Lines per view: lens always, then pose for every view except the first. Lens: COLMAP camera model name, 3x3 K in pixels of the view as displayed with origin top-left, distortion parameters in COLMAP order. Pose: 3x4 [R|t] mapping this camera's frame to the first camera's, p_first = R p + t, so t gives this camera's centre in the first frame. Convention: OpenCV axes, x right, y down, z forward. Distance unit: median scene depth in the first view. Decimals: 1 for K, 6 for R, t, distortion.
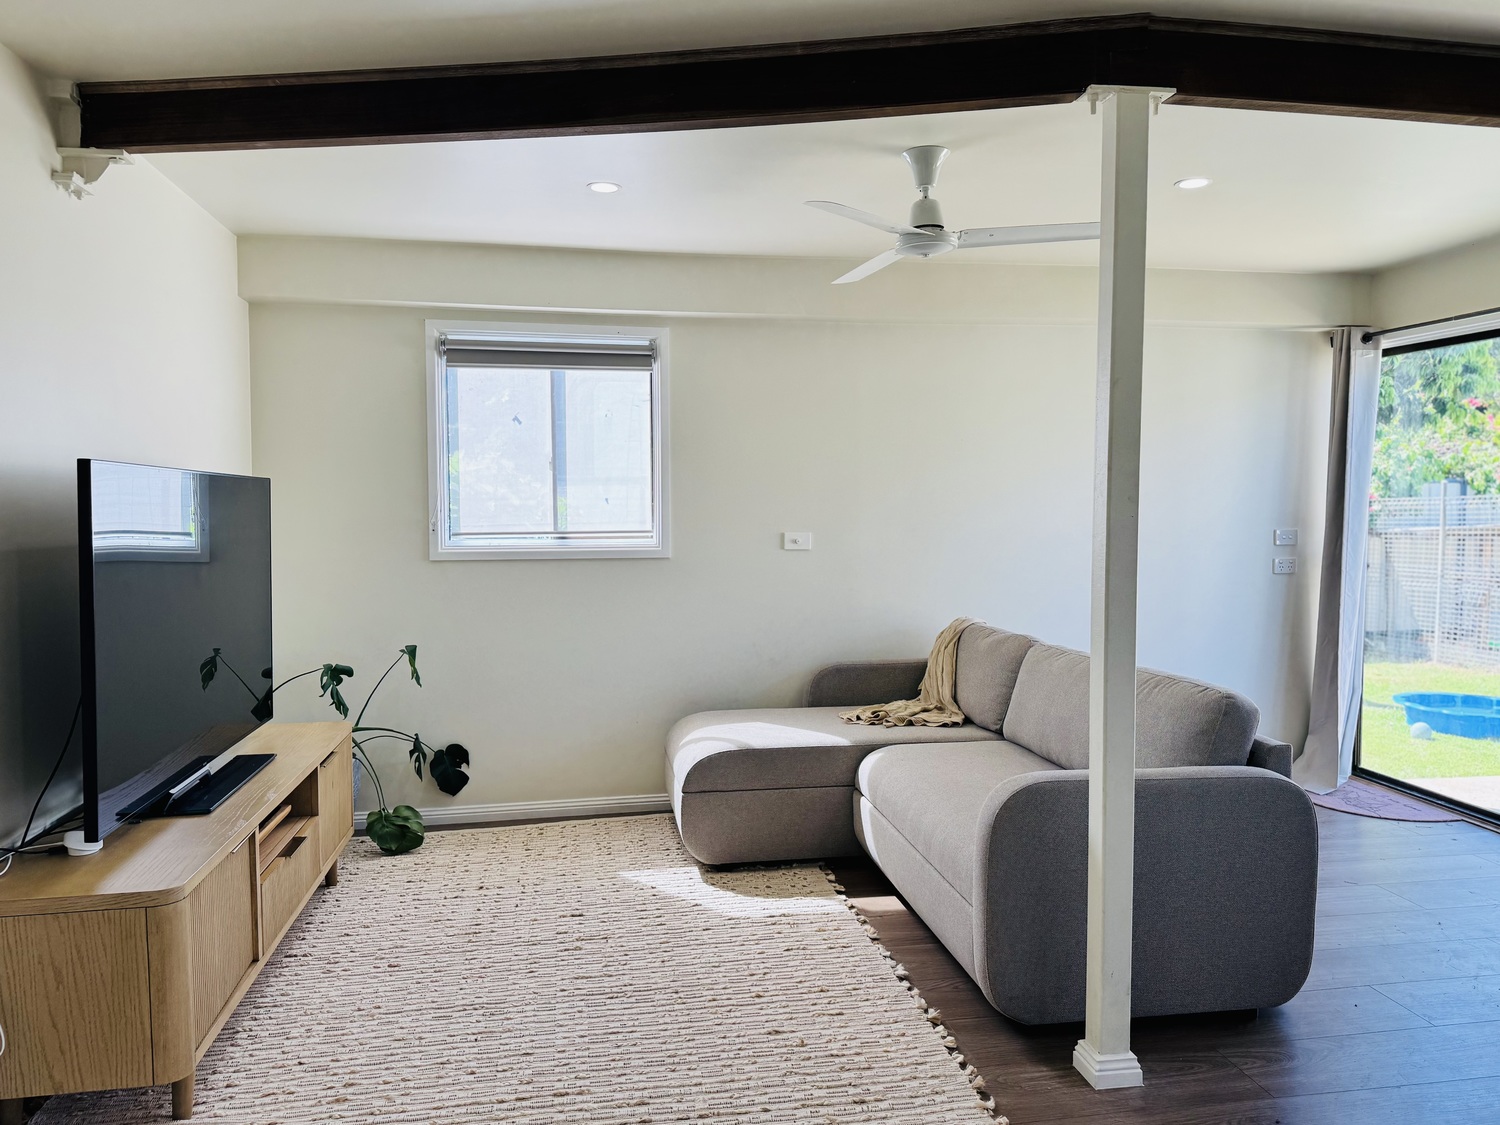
lens RADIAL K [[1095.2, 0, 752.2], [0, 1095.2, 558.1], [0, 0, 1]] dist [0.041012, -0.051139]
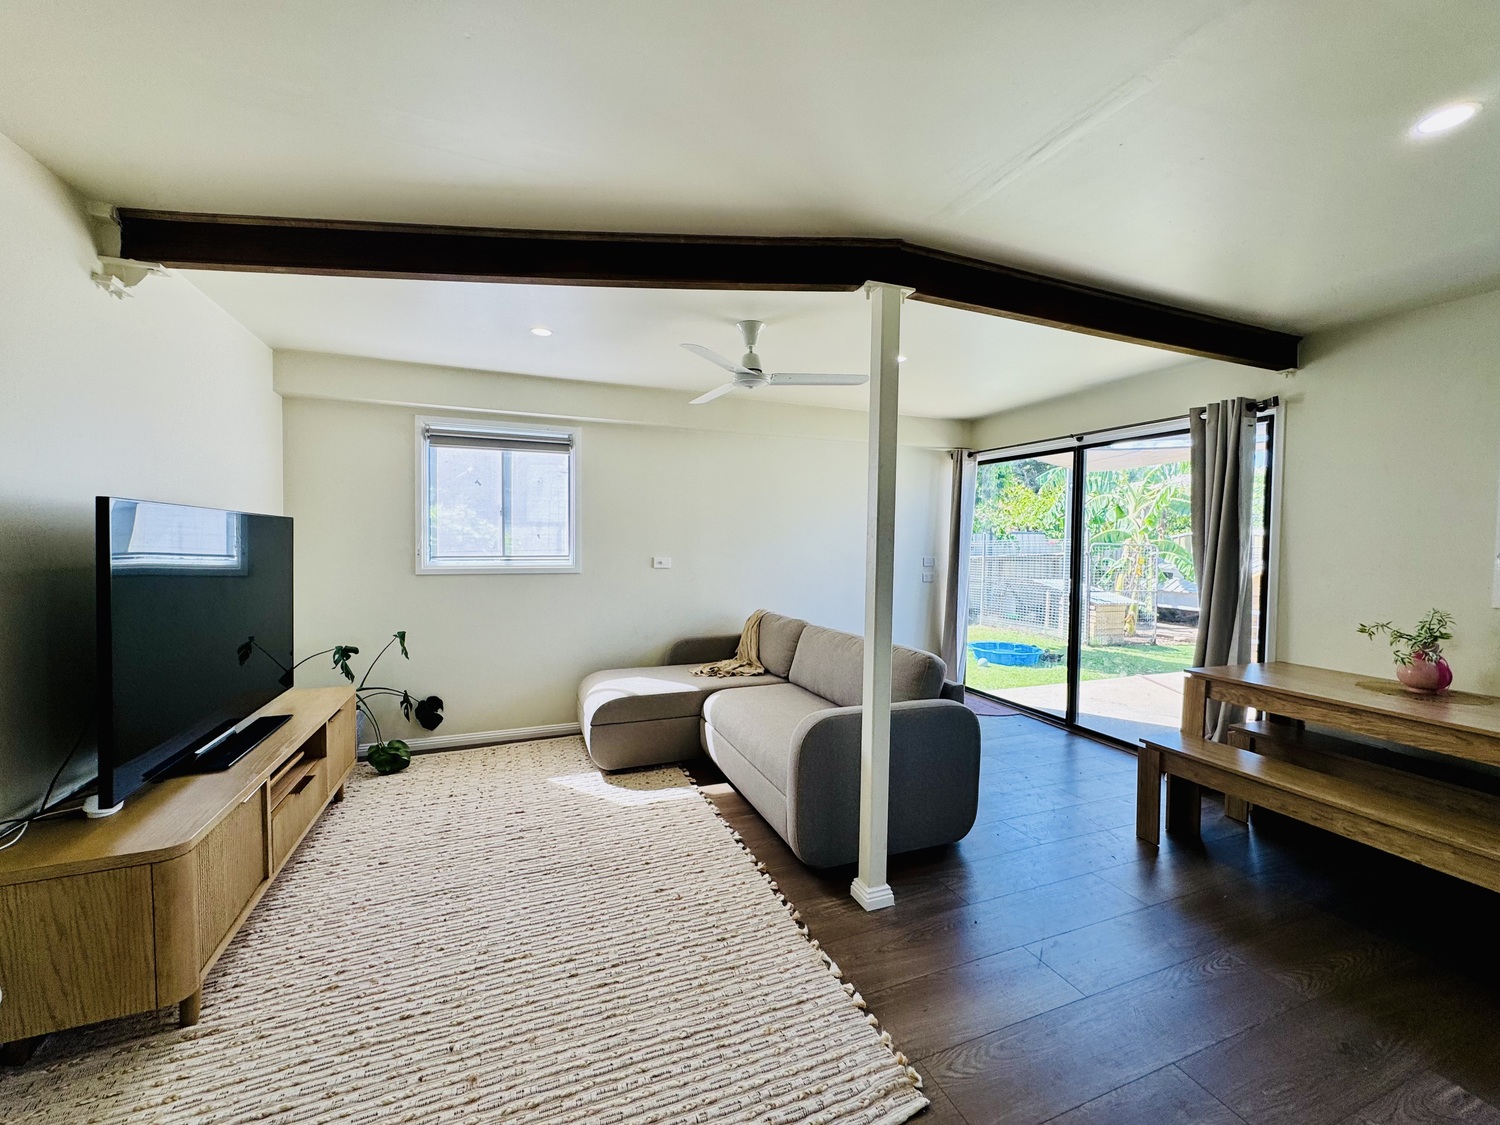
lens RADIAL K [[601.8, 0, 751.9], [0, 601.8, 561.8], [0, 0, 1]] dist [-0.006750, 0.002169]
pose [[0.976655, 0.005273, 0.214749, -0.026226], [-0.002327, 0.999900, -0.013971, -0.005918], [-0.214802, 0.013145, 0.976569, 0.122642]]
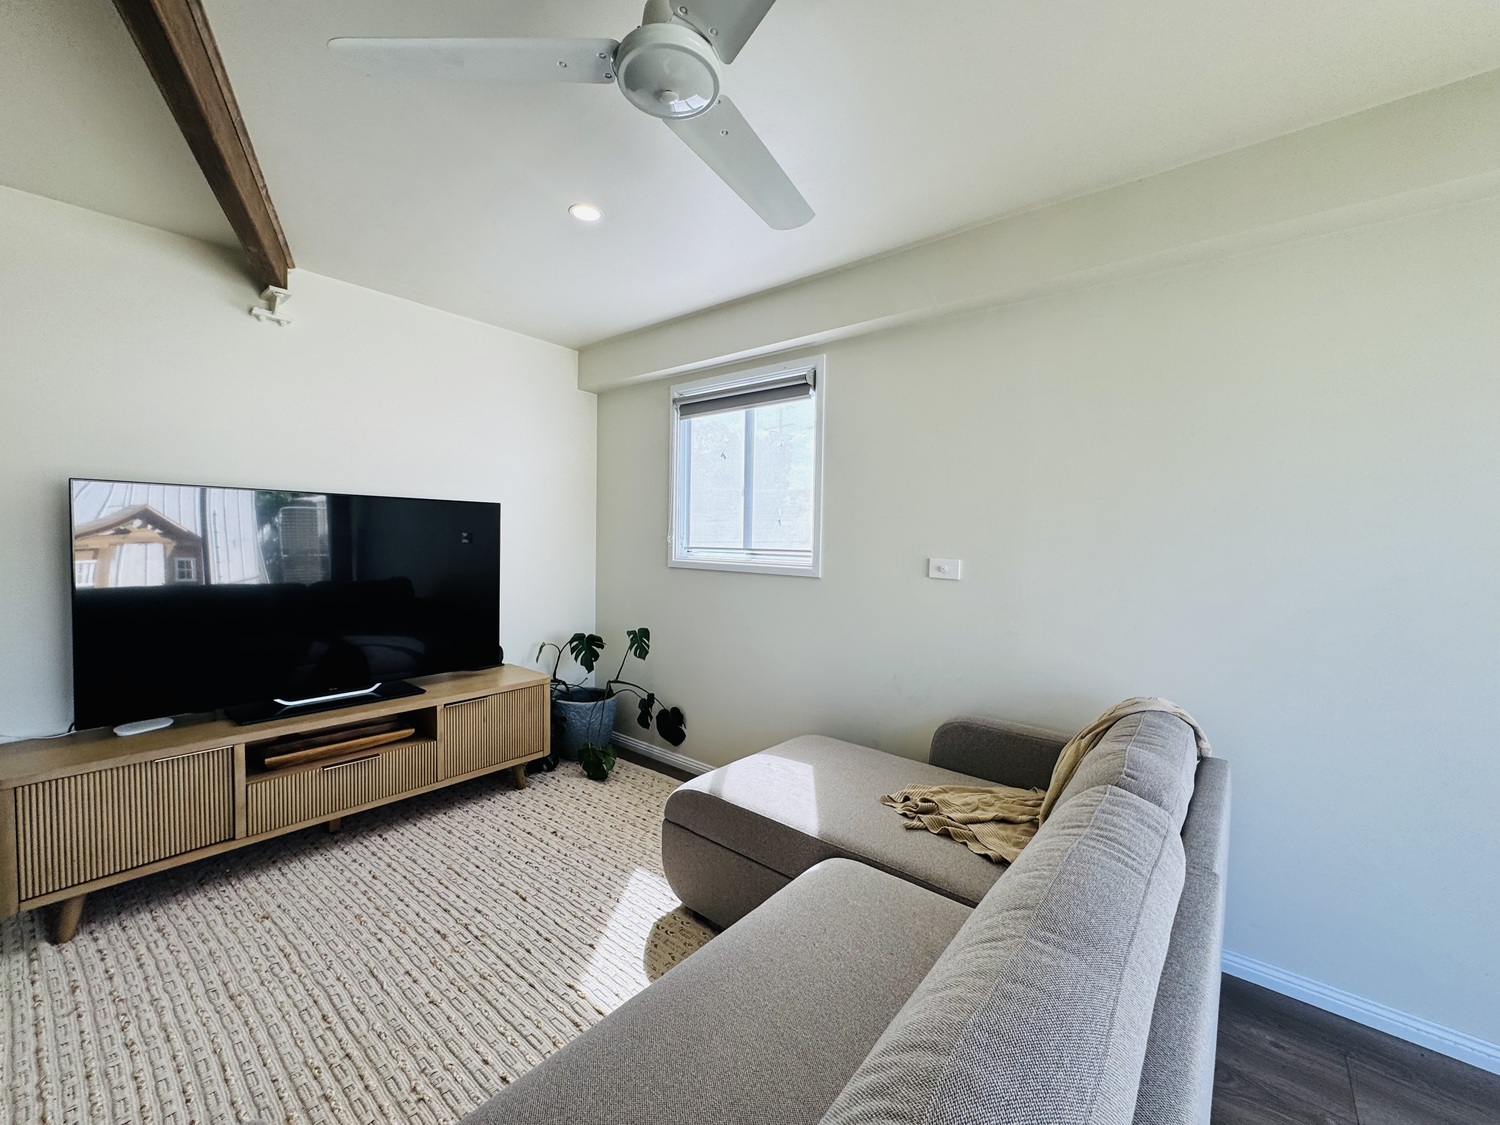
lens RADIAL K [[601.8, 0, 749.3], [0, 601.8, 571.7], [0, 0, 1]] dist [-0.006750, 0.002169]
pose [[0.651978, 0.062877, -0.755626, 0.392745], [-0.056305, 0.997819, 0.034448, -0.027478], [0.756144, 0.020086, 0.654097, 0.736871]]
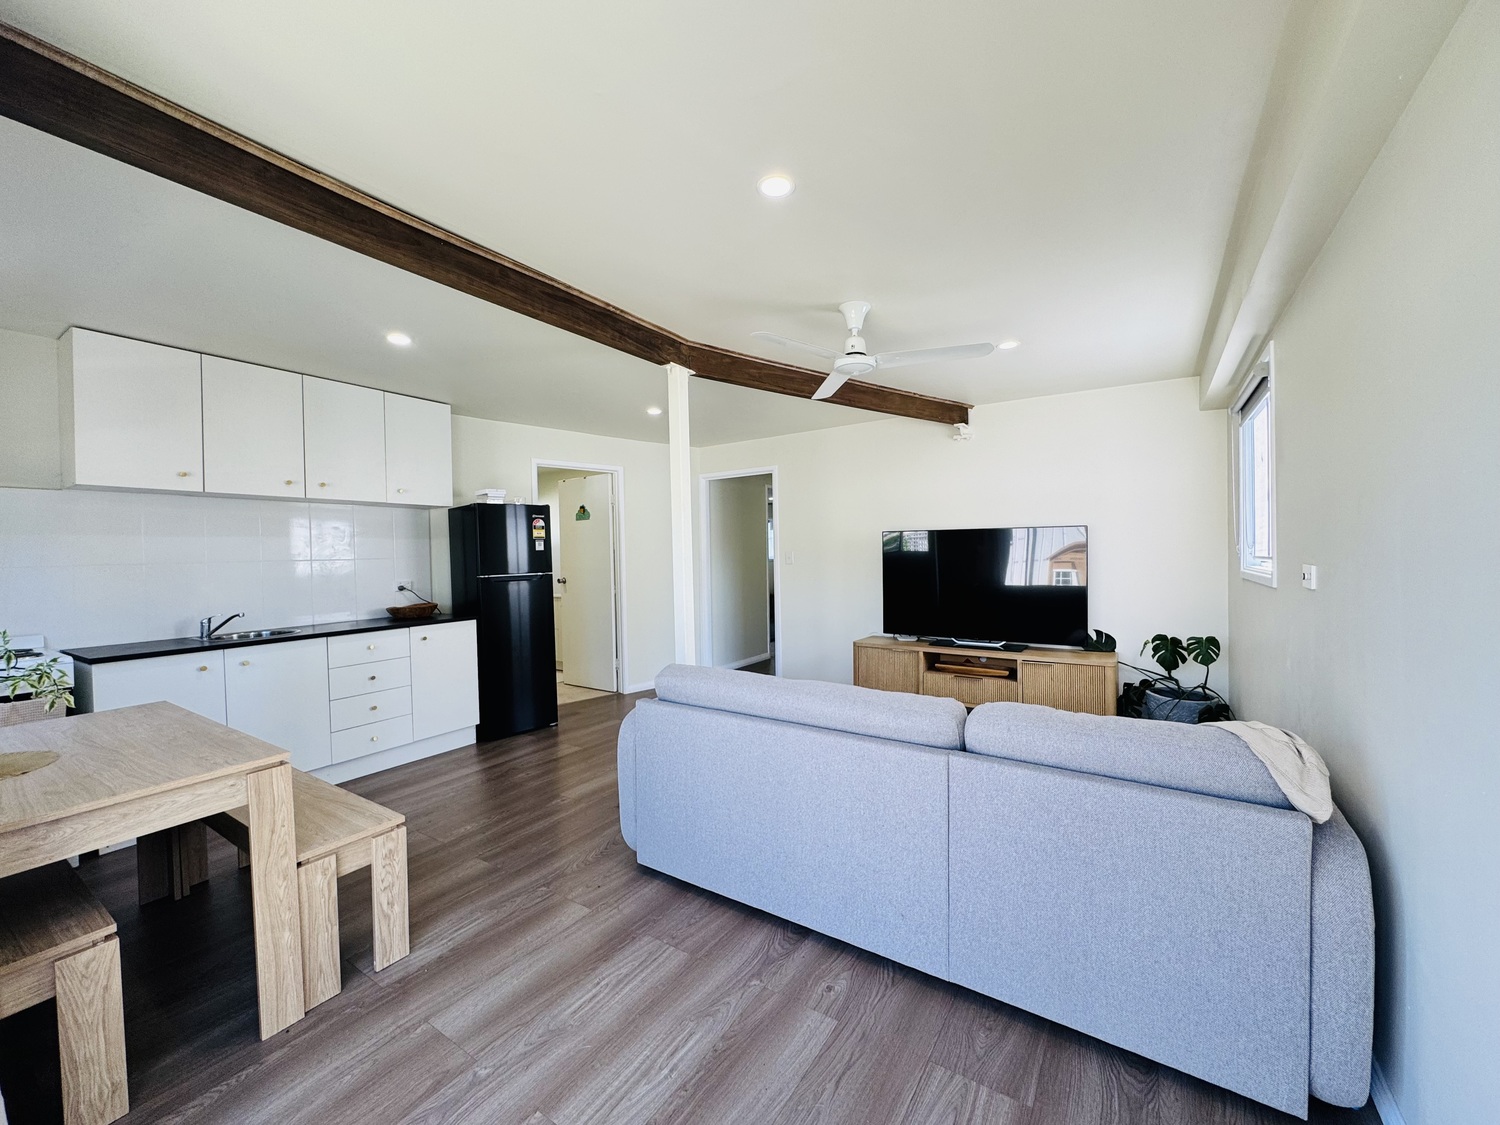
lens RADIAL K [[601.8, 0, 751.0], [0, 601.8, 564.6], [0, 0, 1]] dist [-0.006750, 0.002169]
pose [[-0.682857, 0.028251, -0.730005, 0.781265], [-0.016013, 0.998433, 0.053617, -0.053760], [0.730376, 0.048302, -0.681335, 1.317444]]
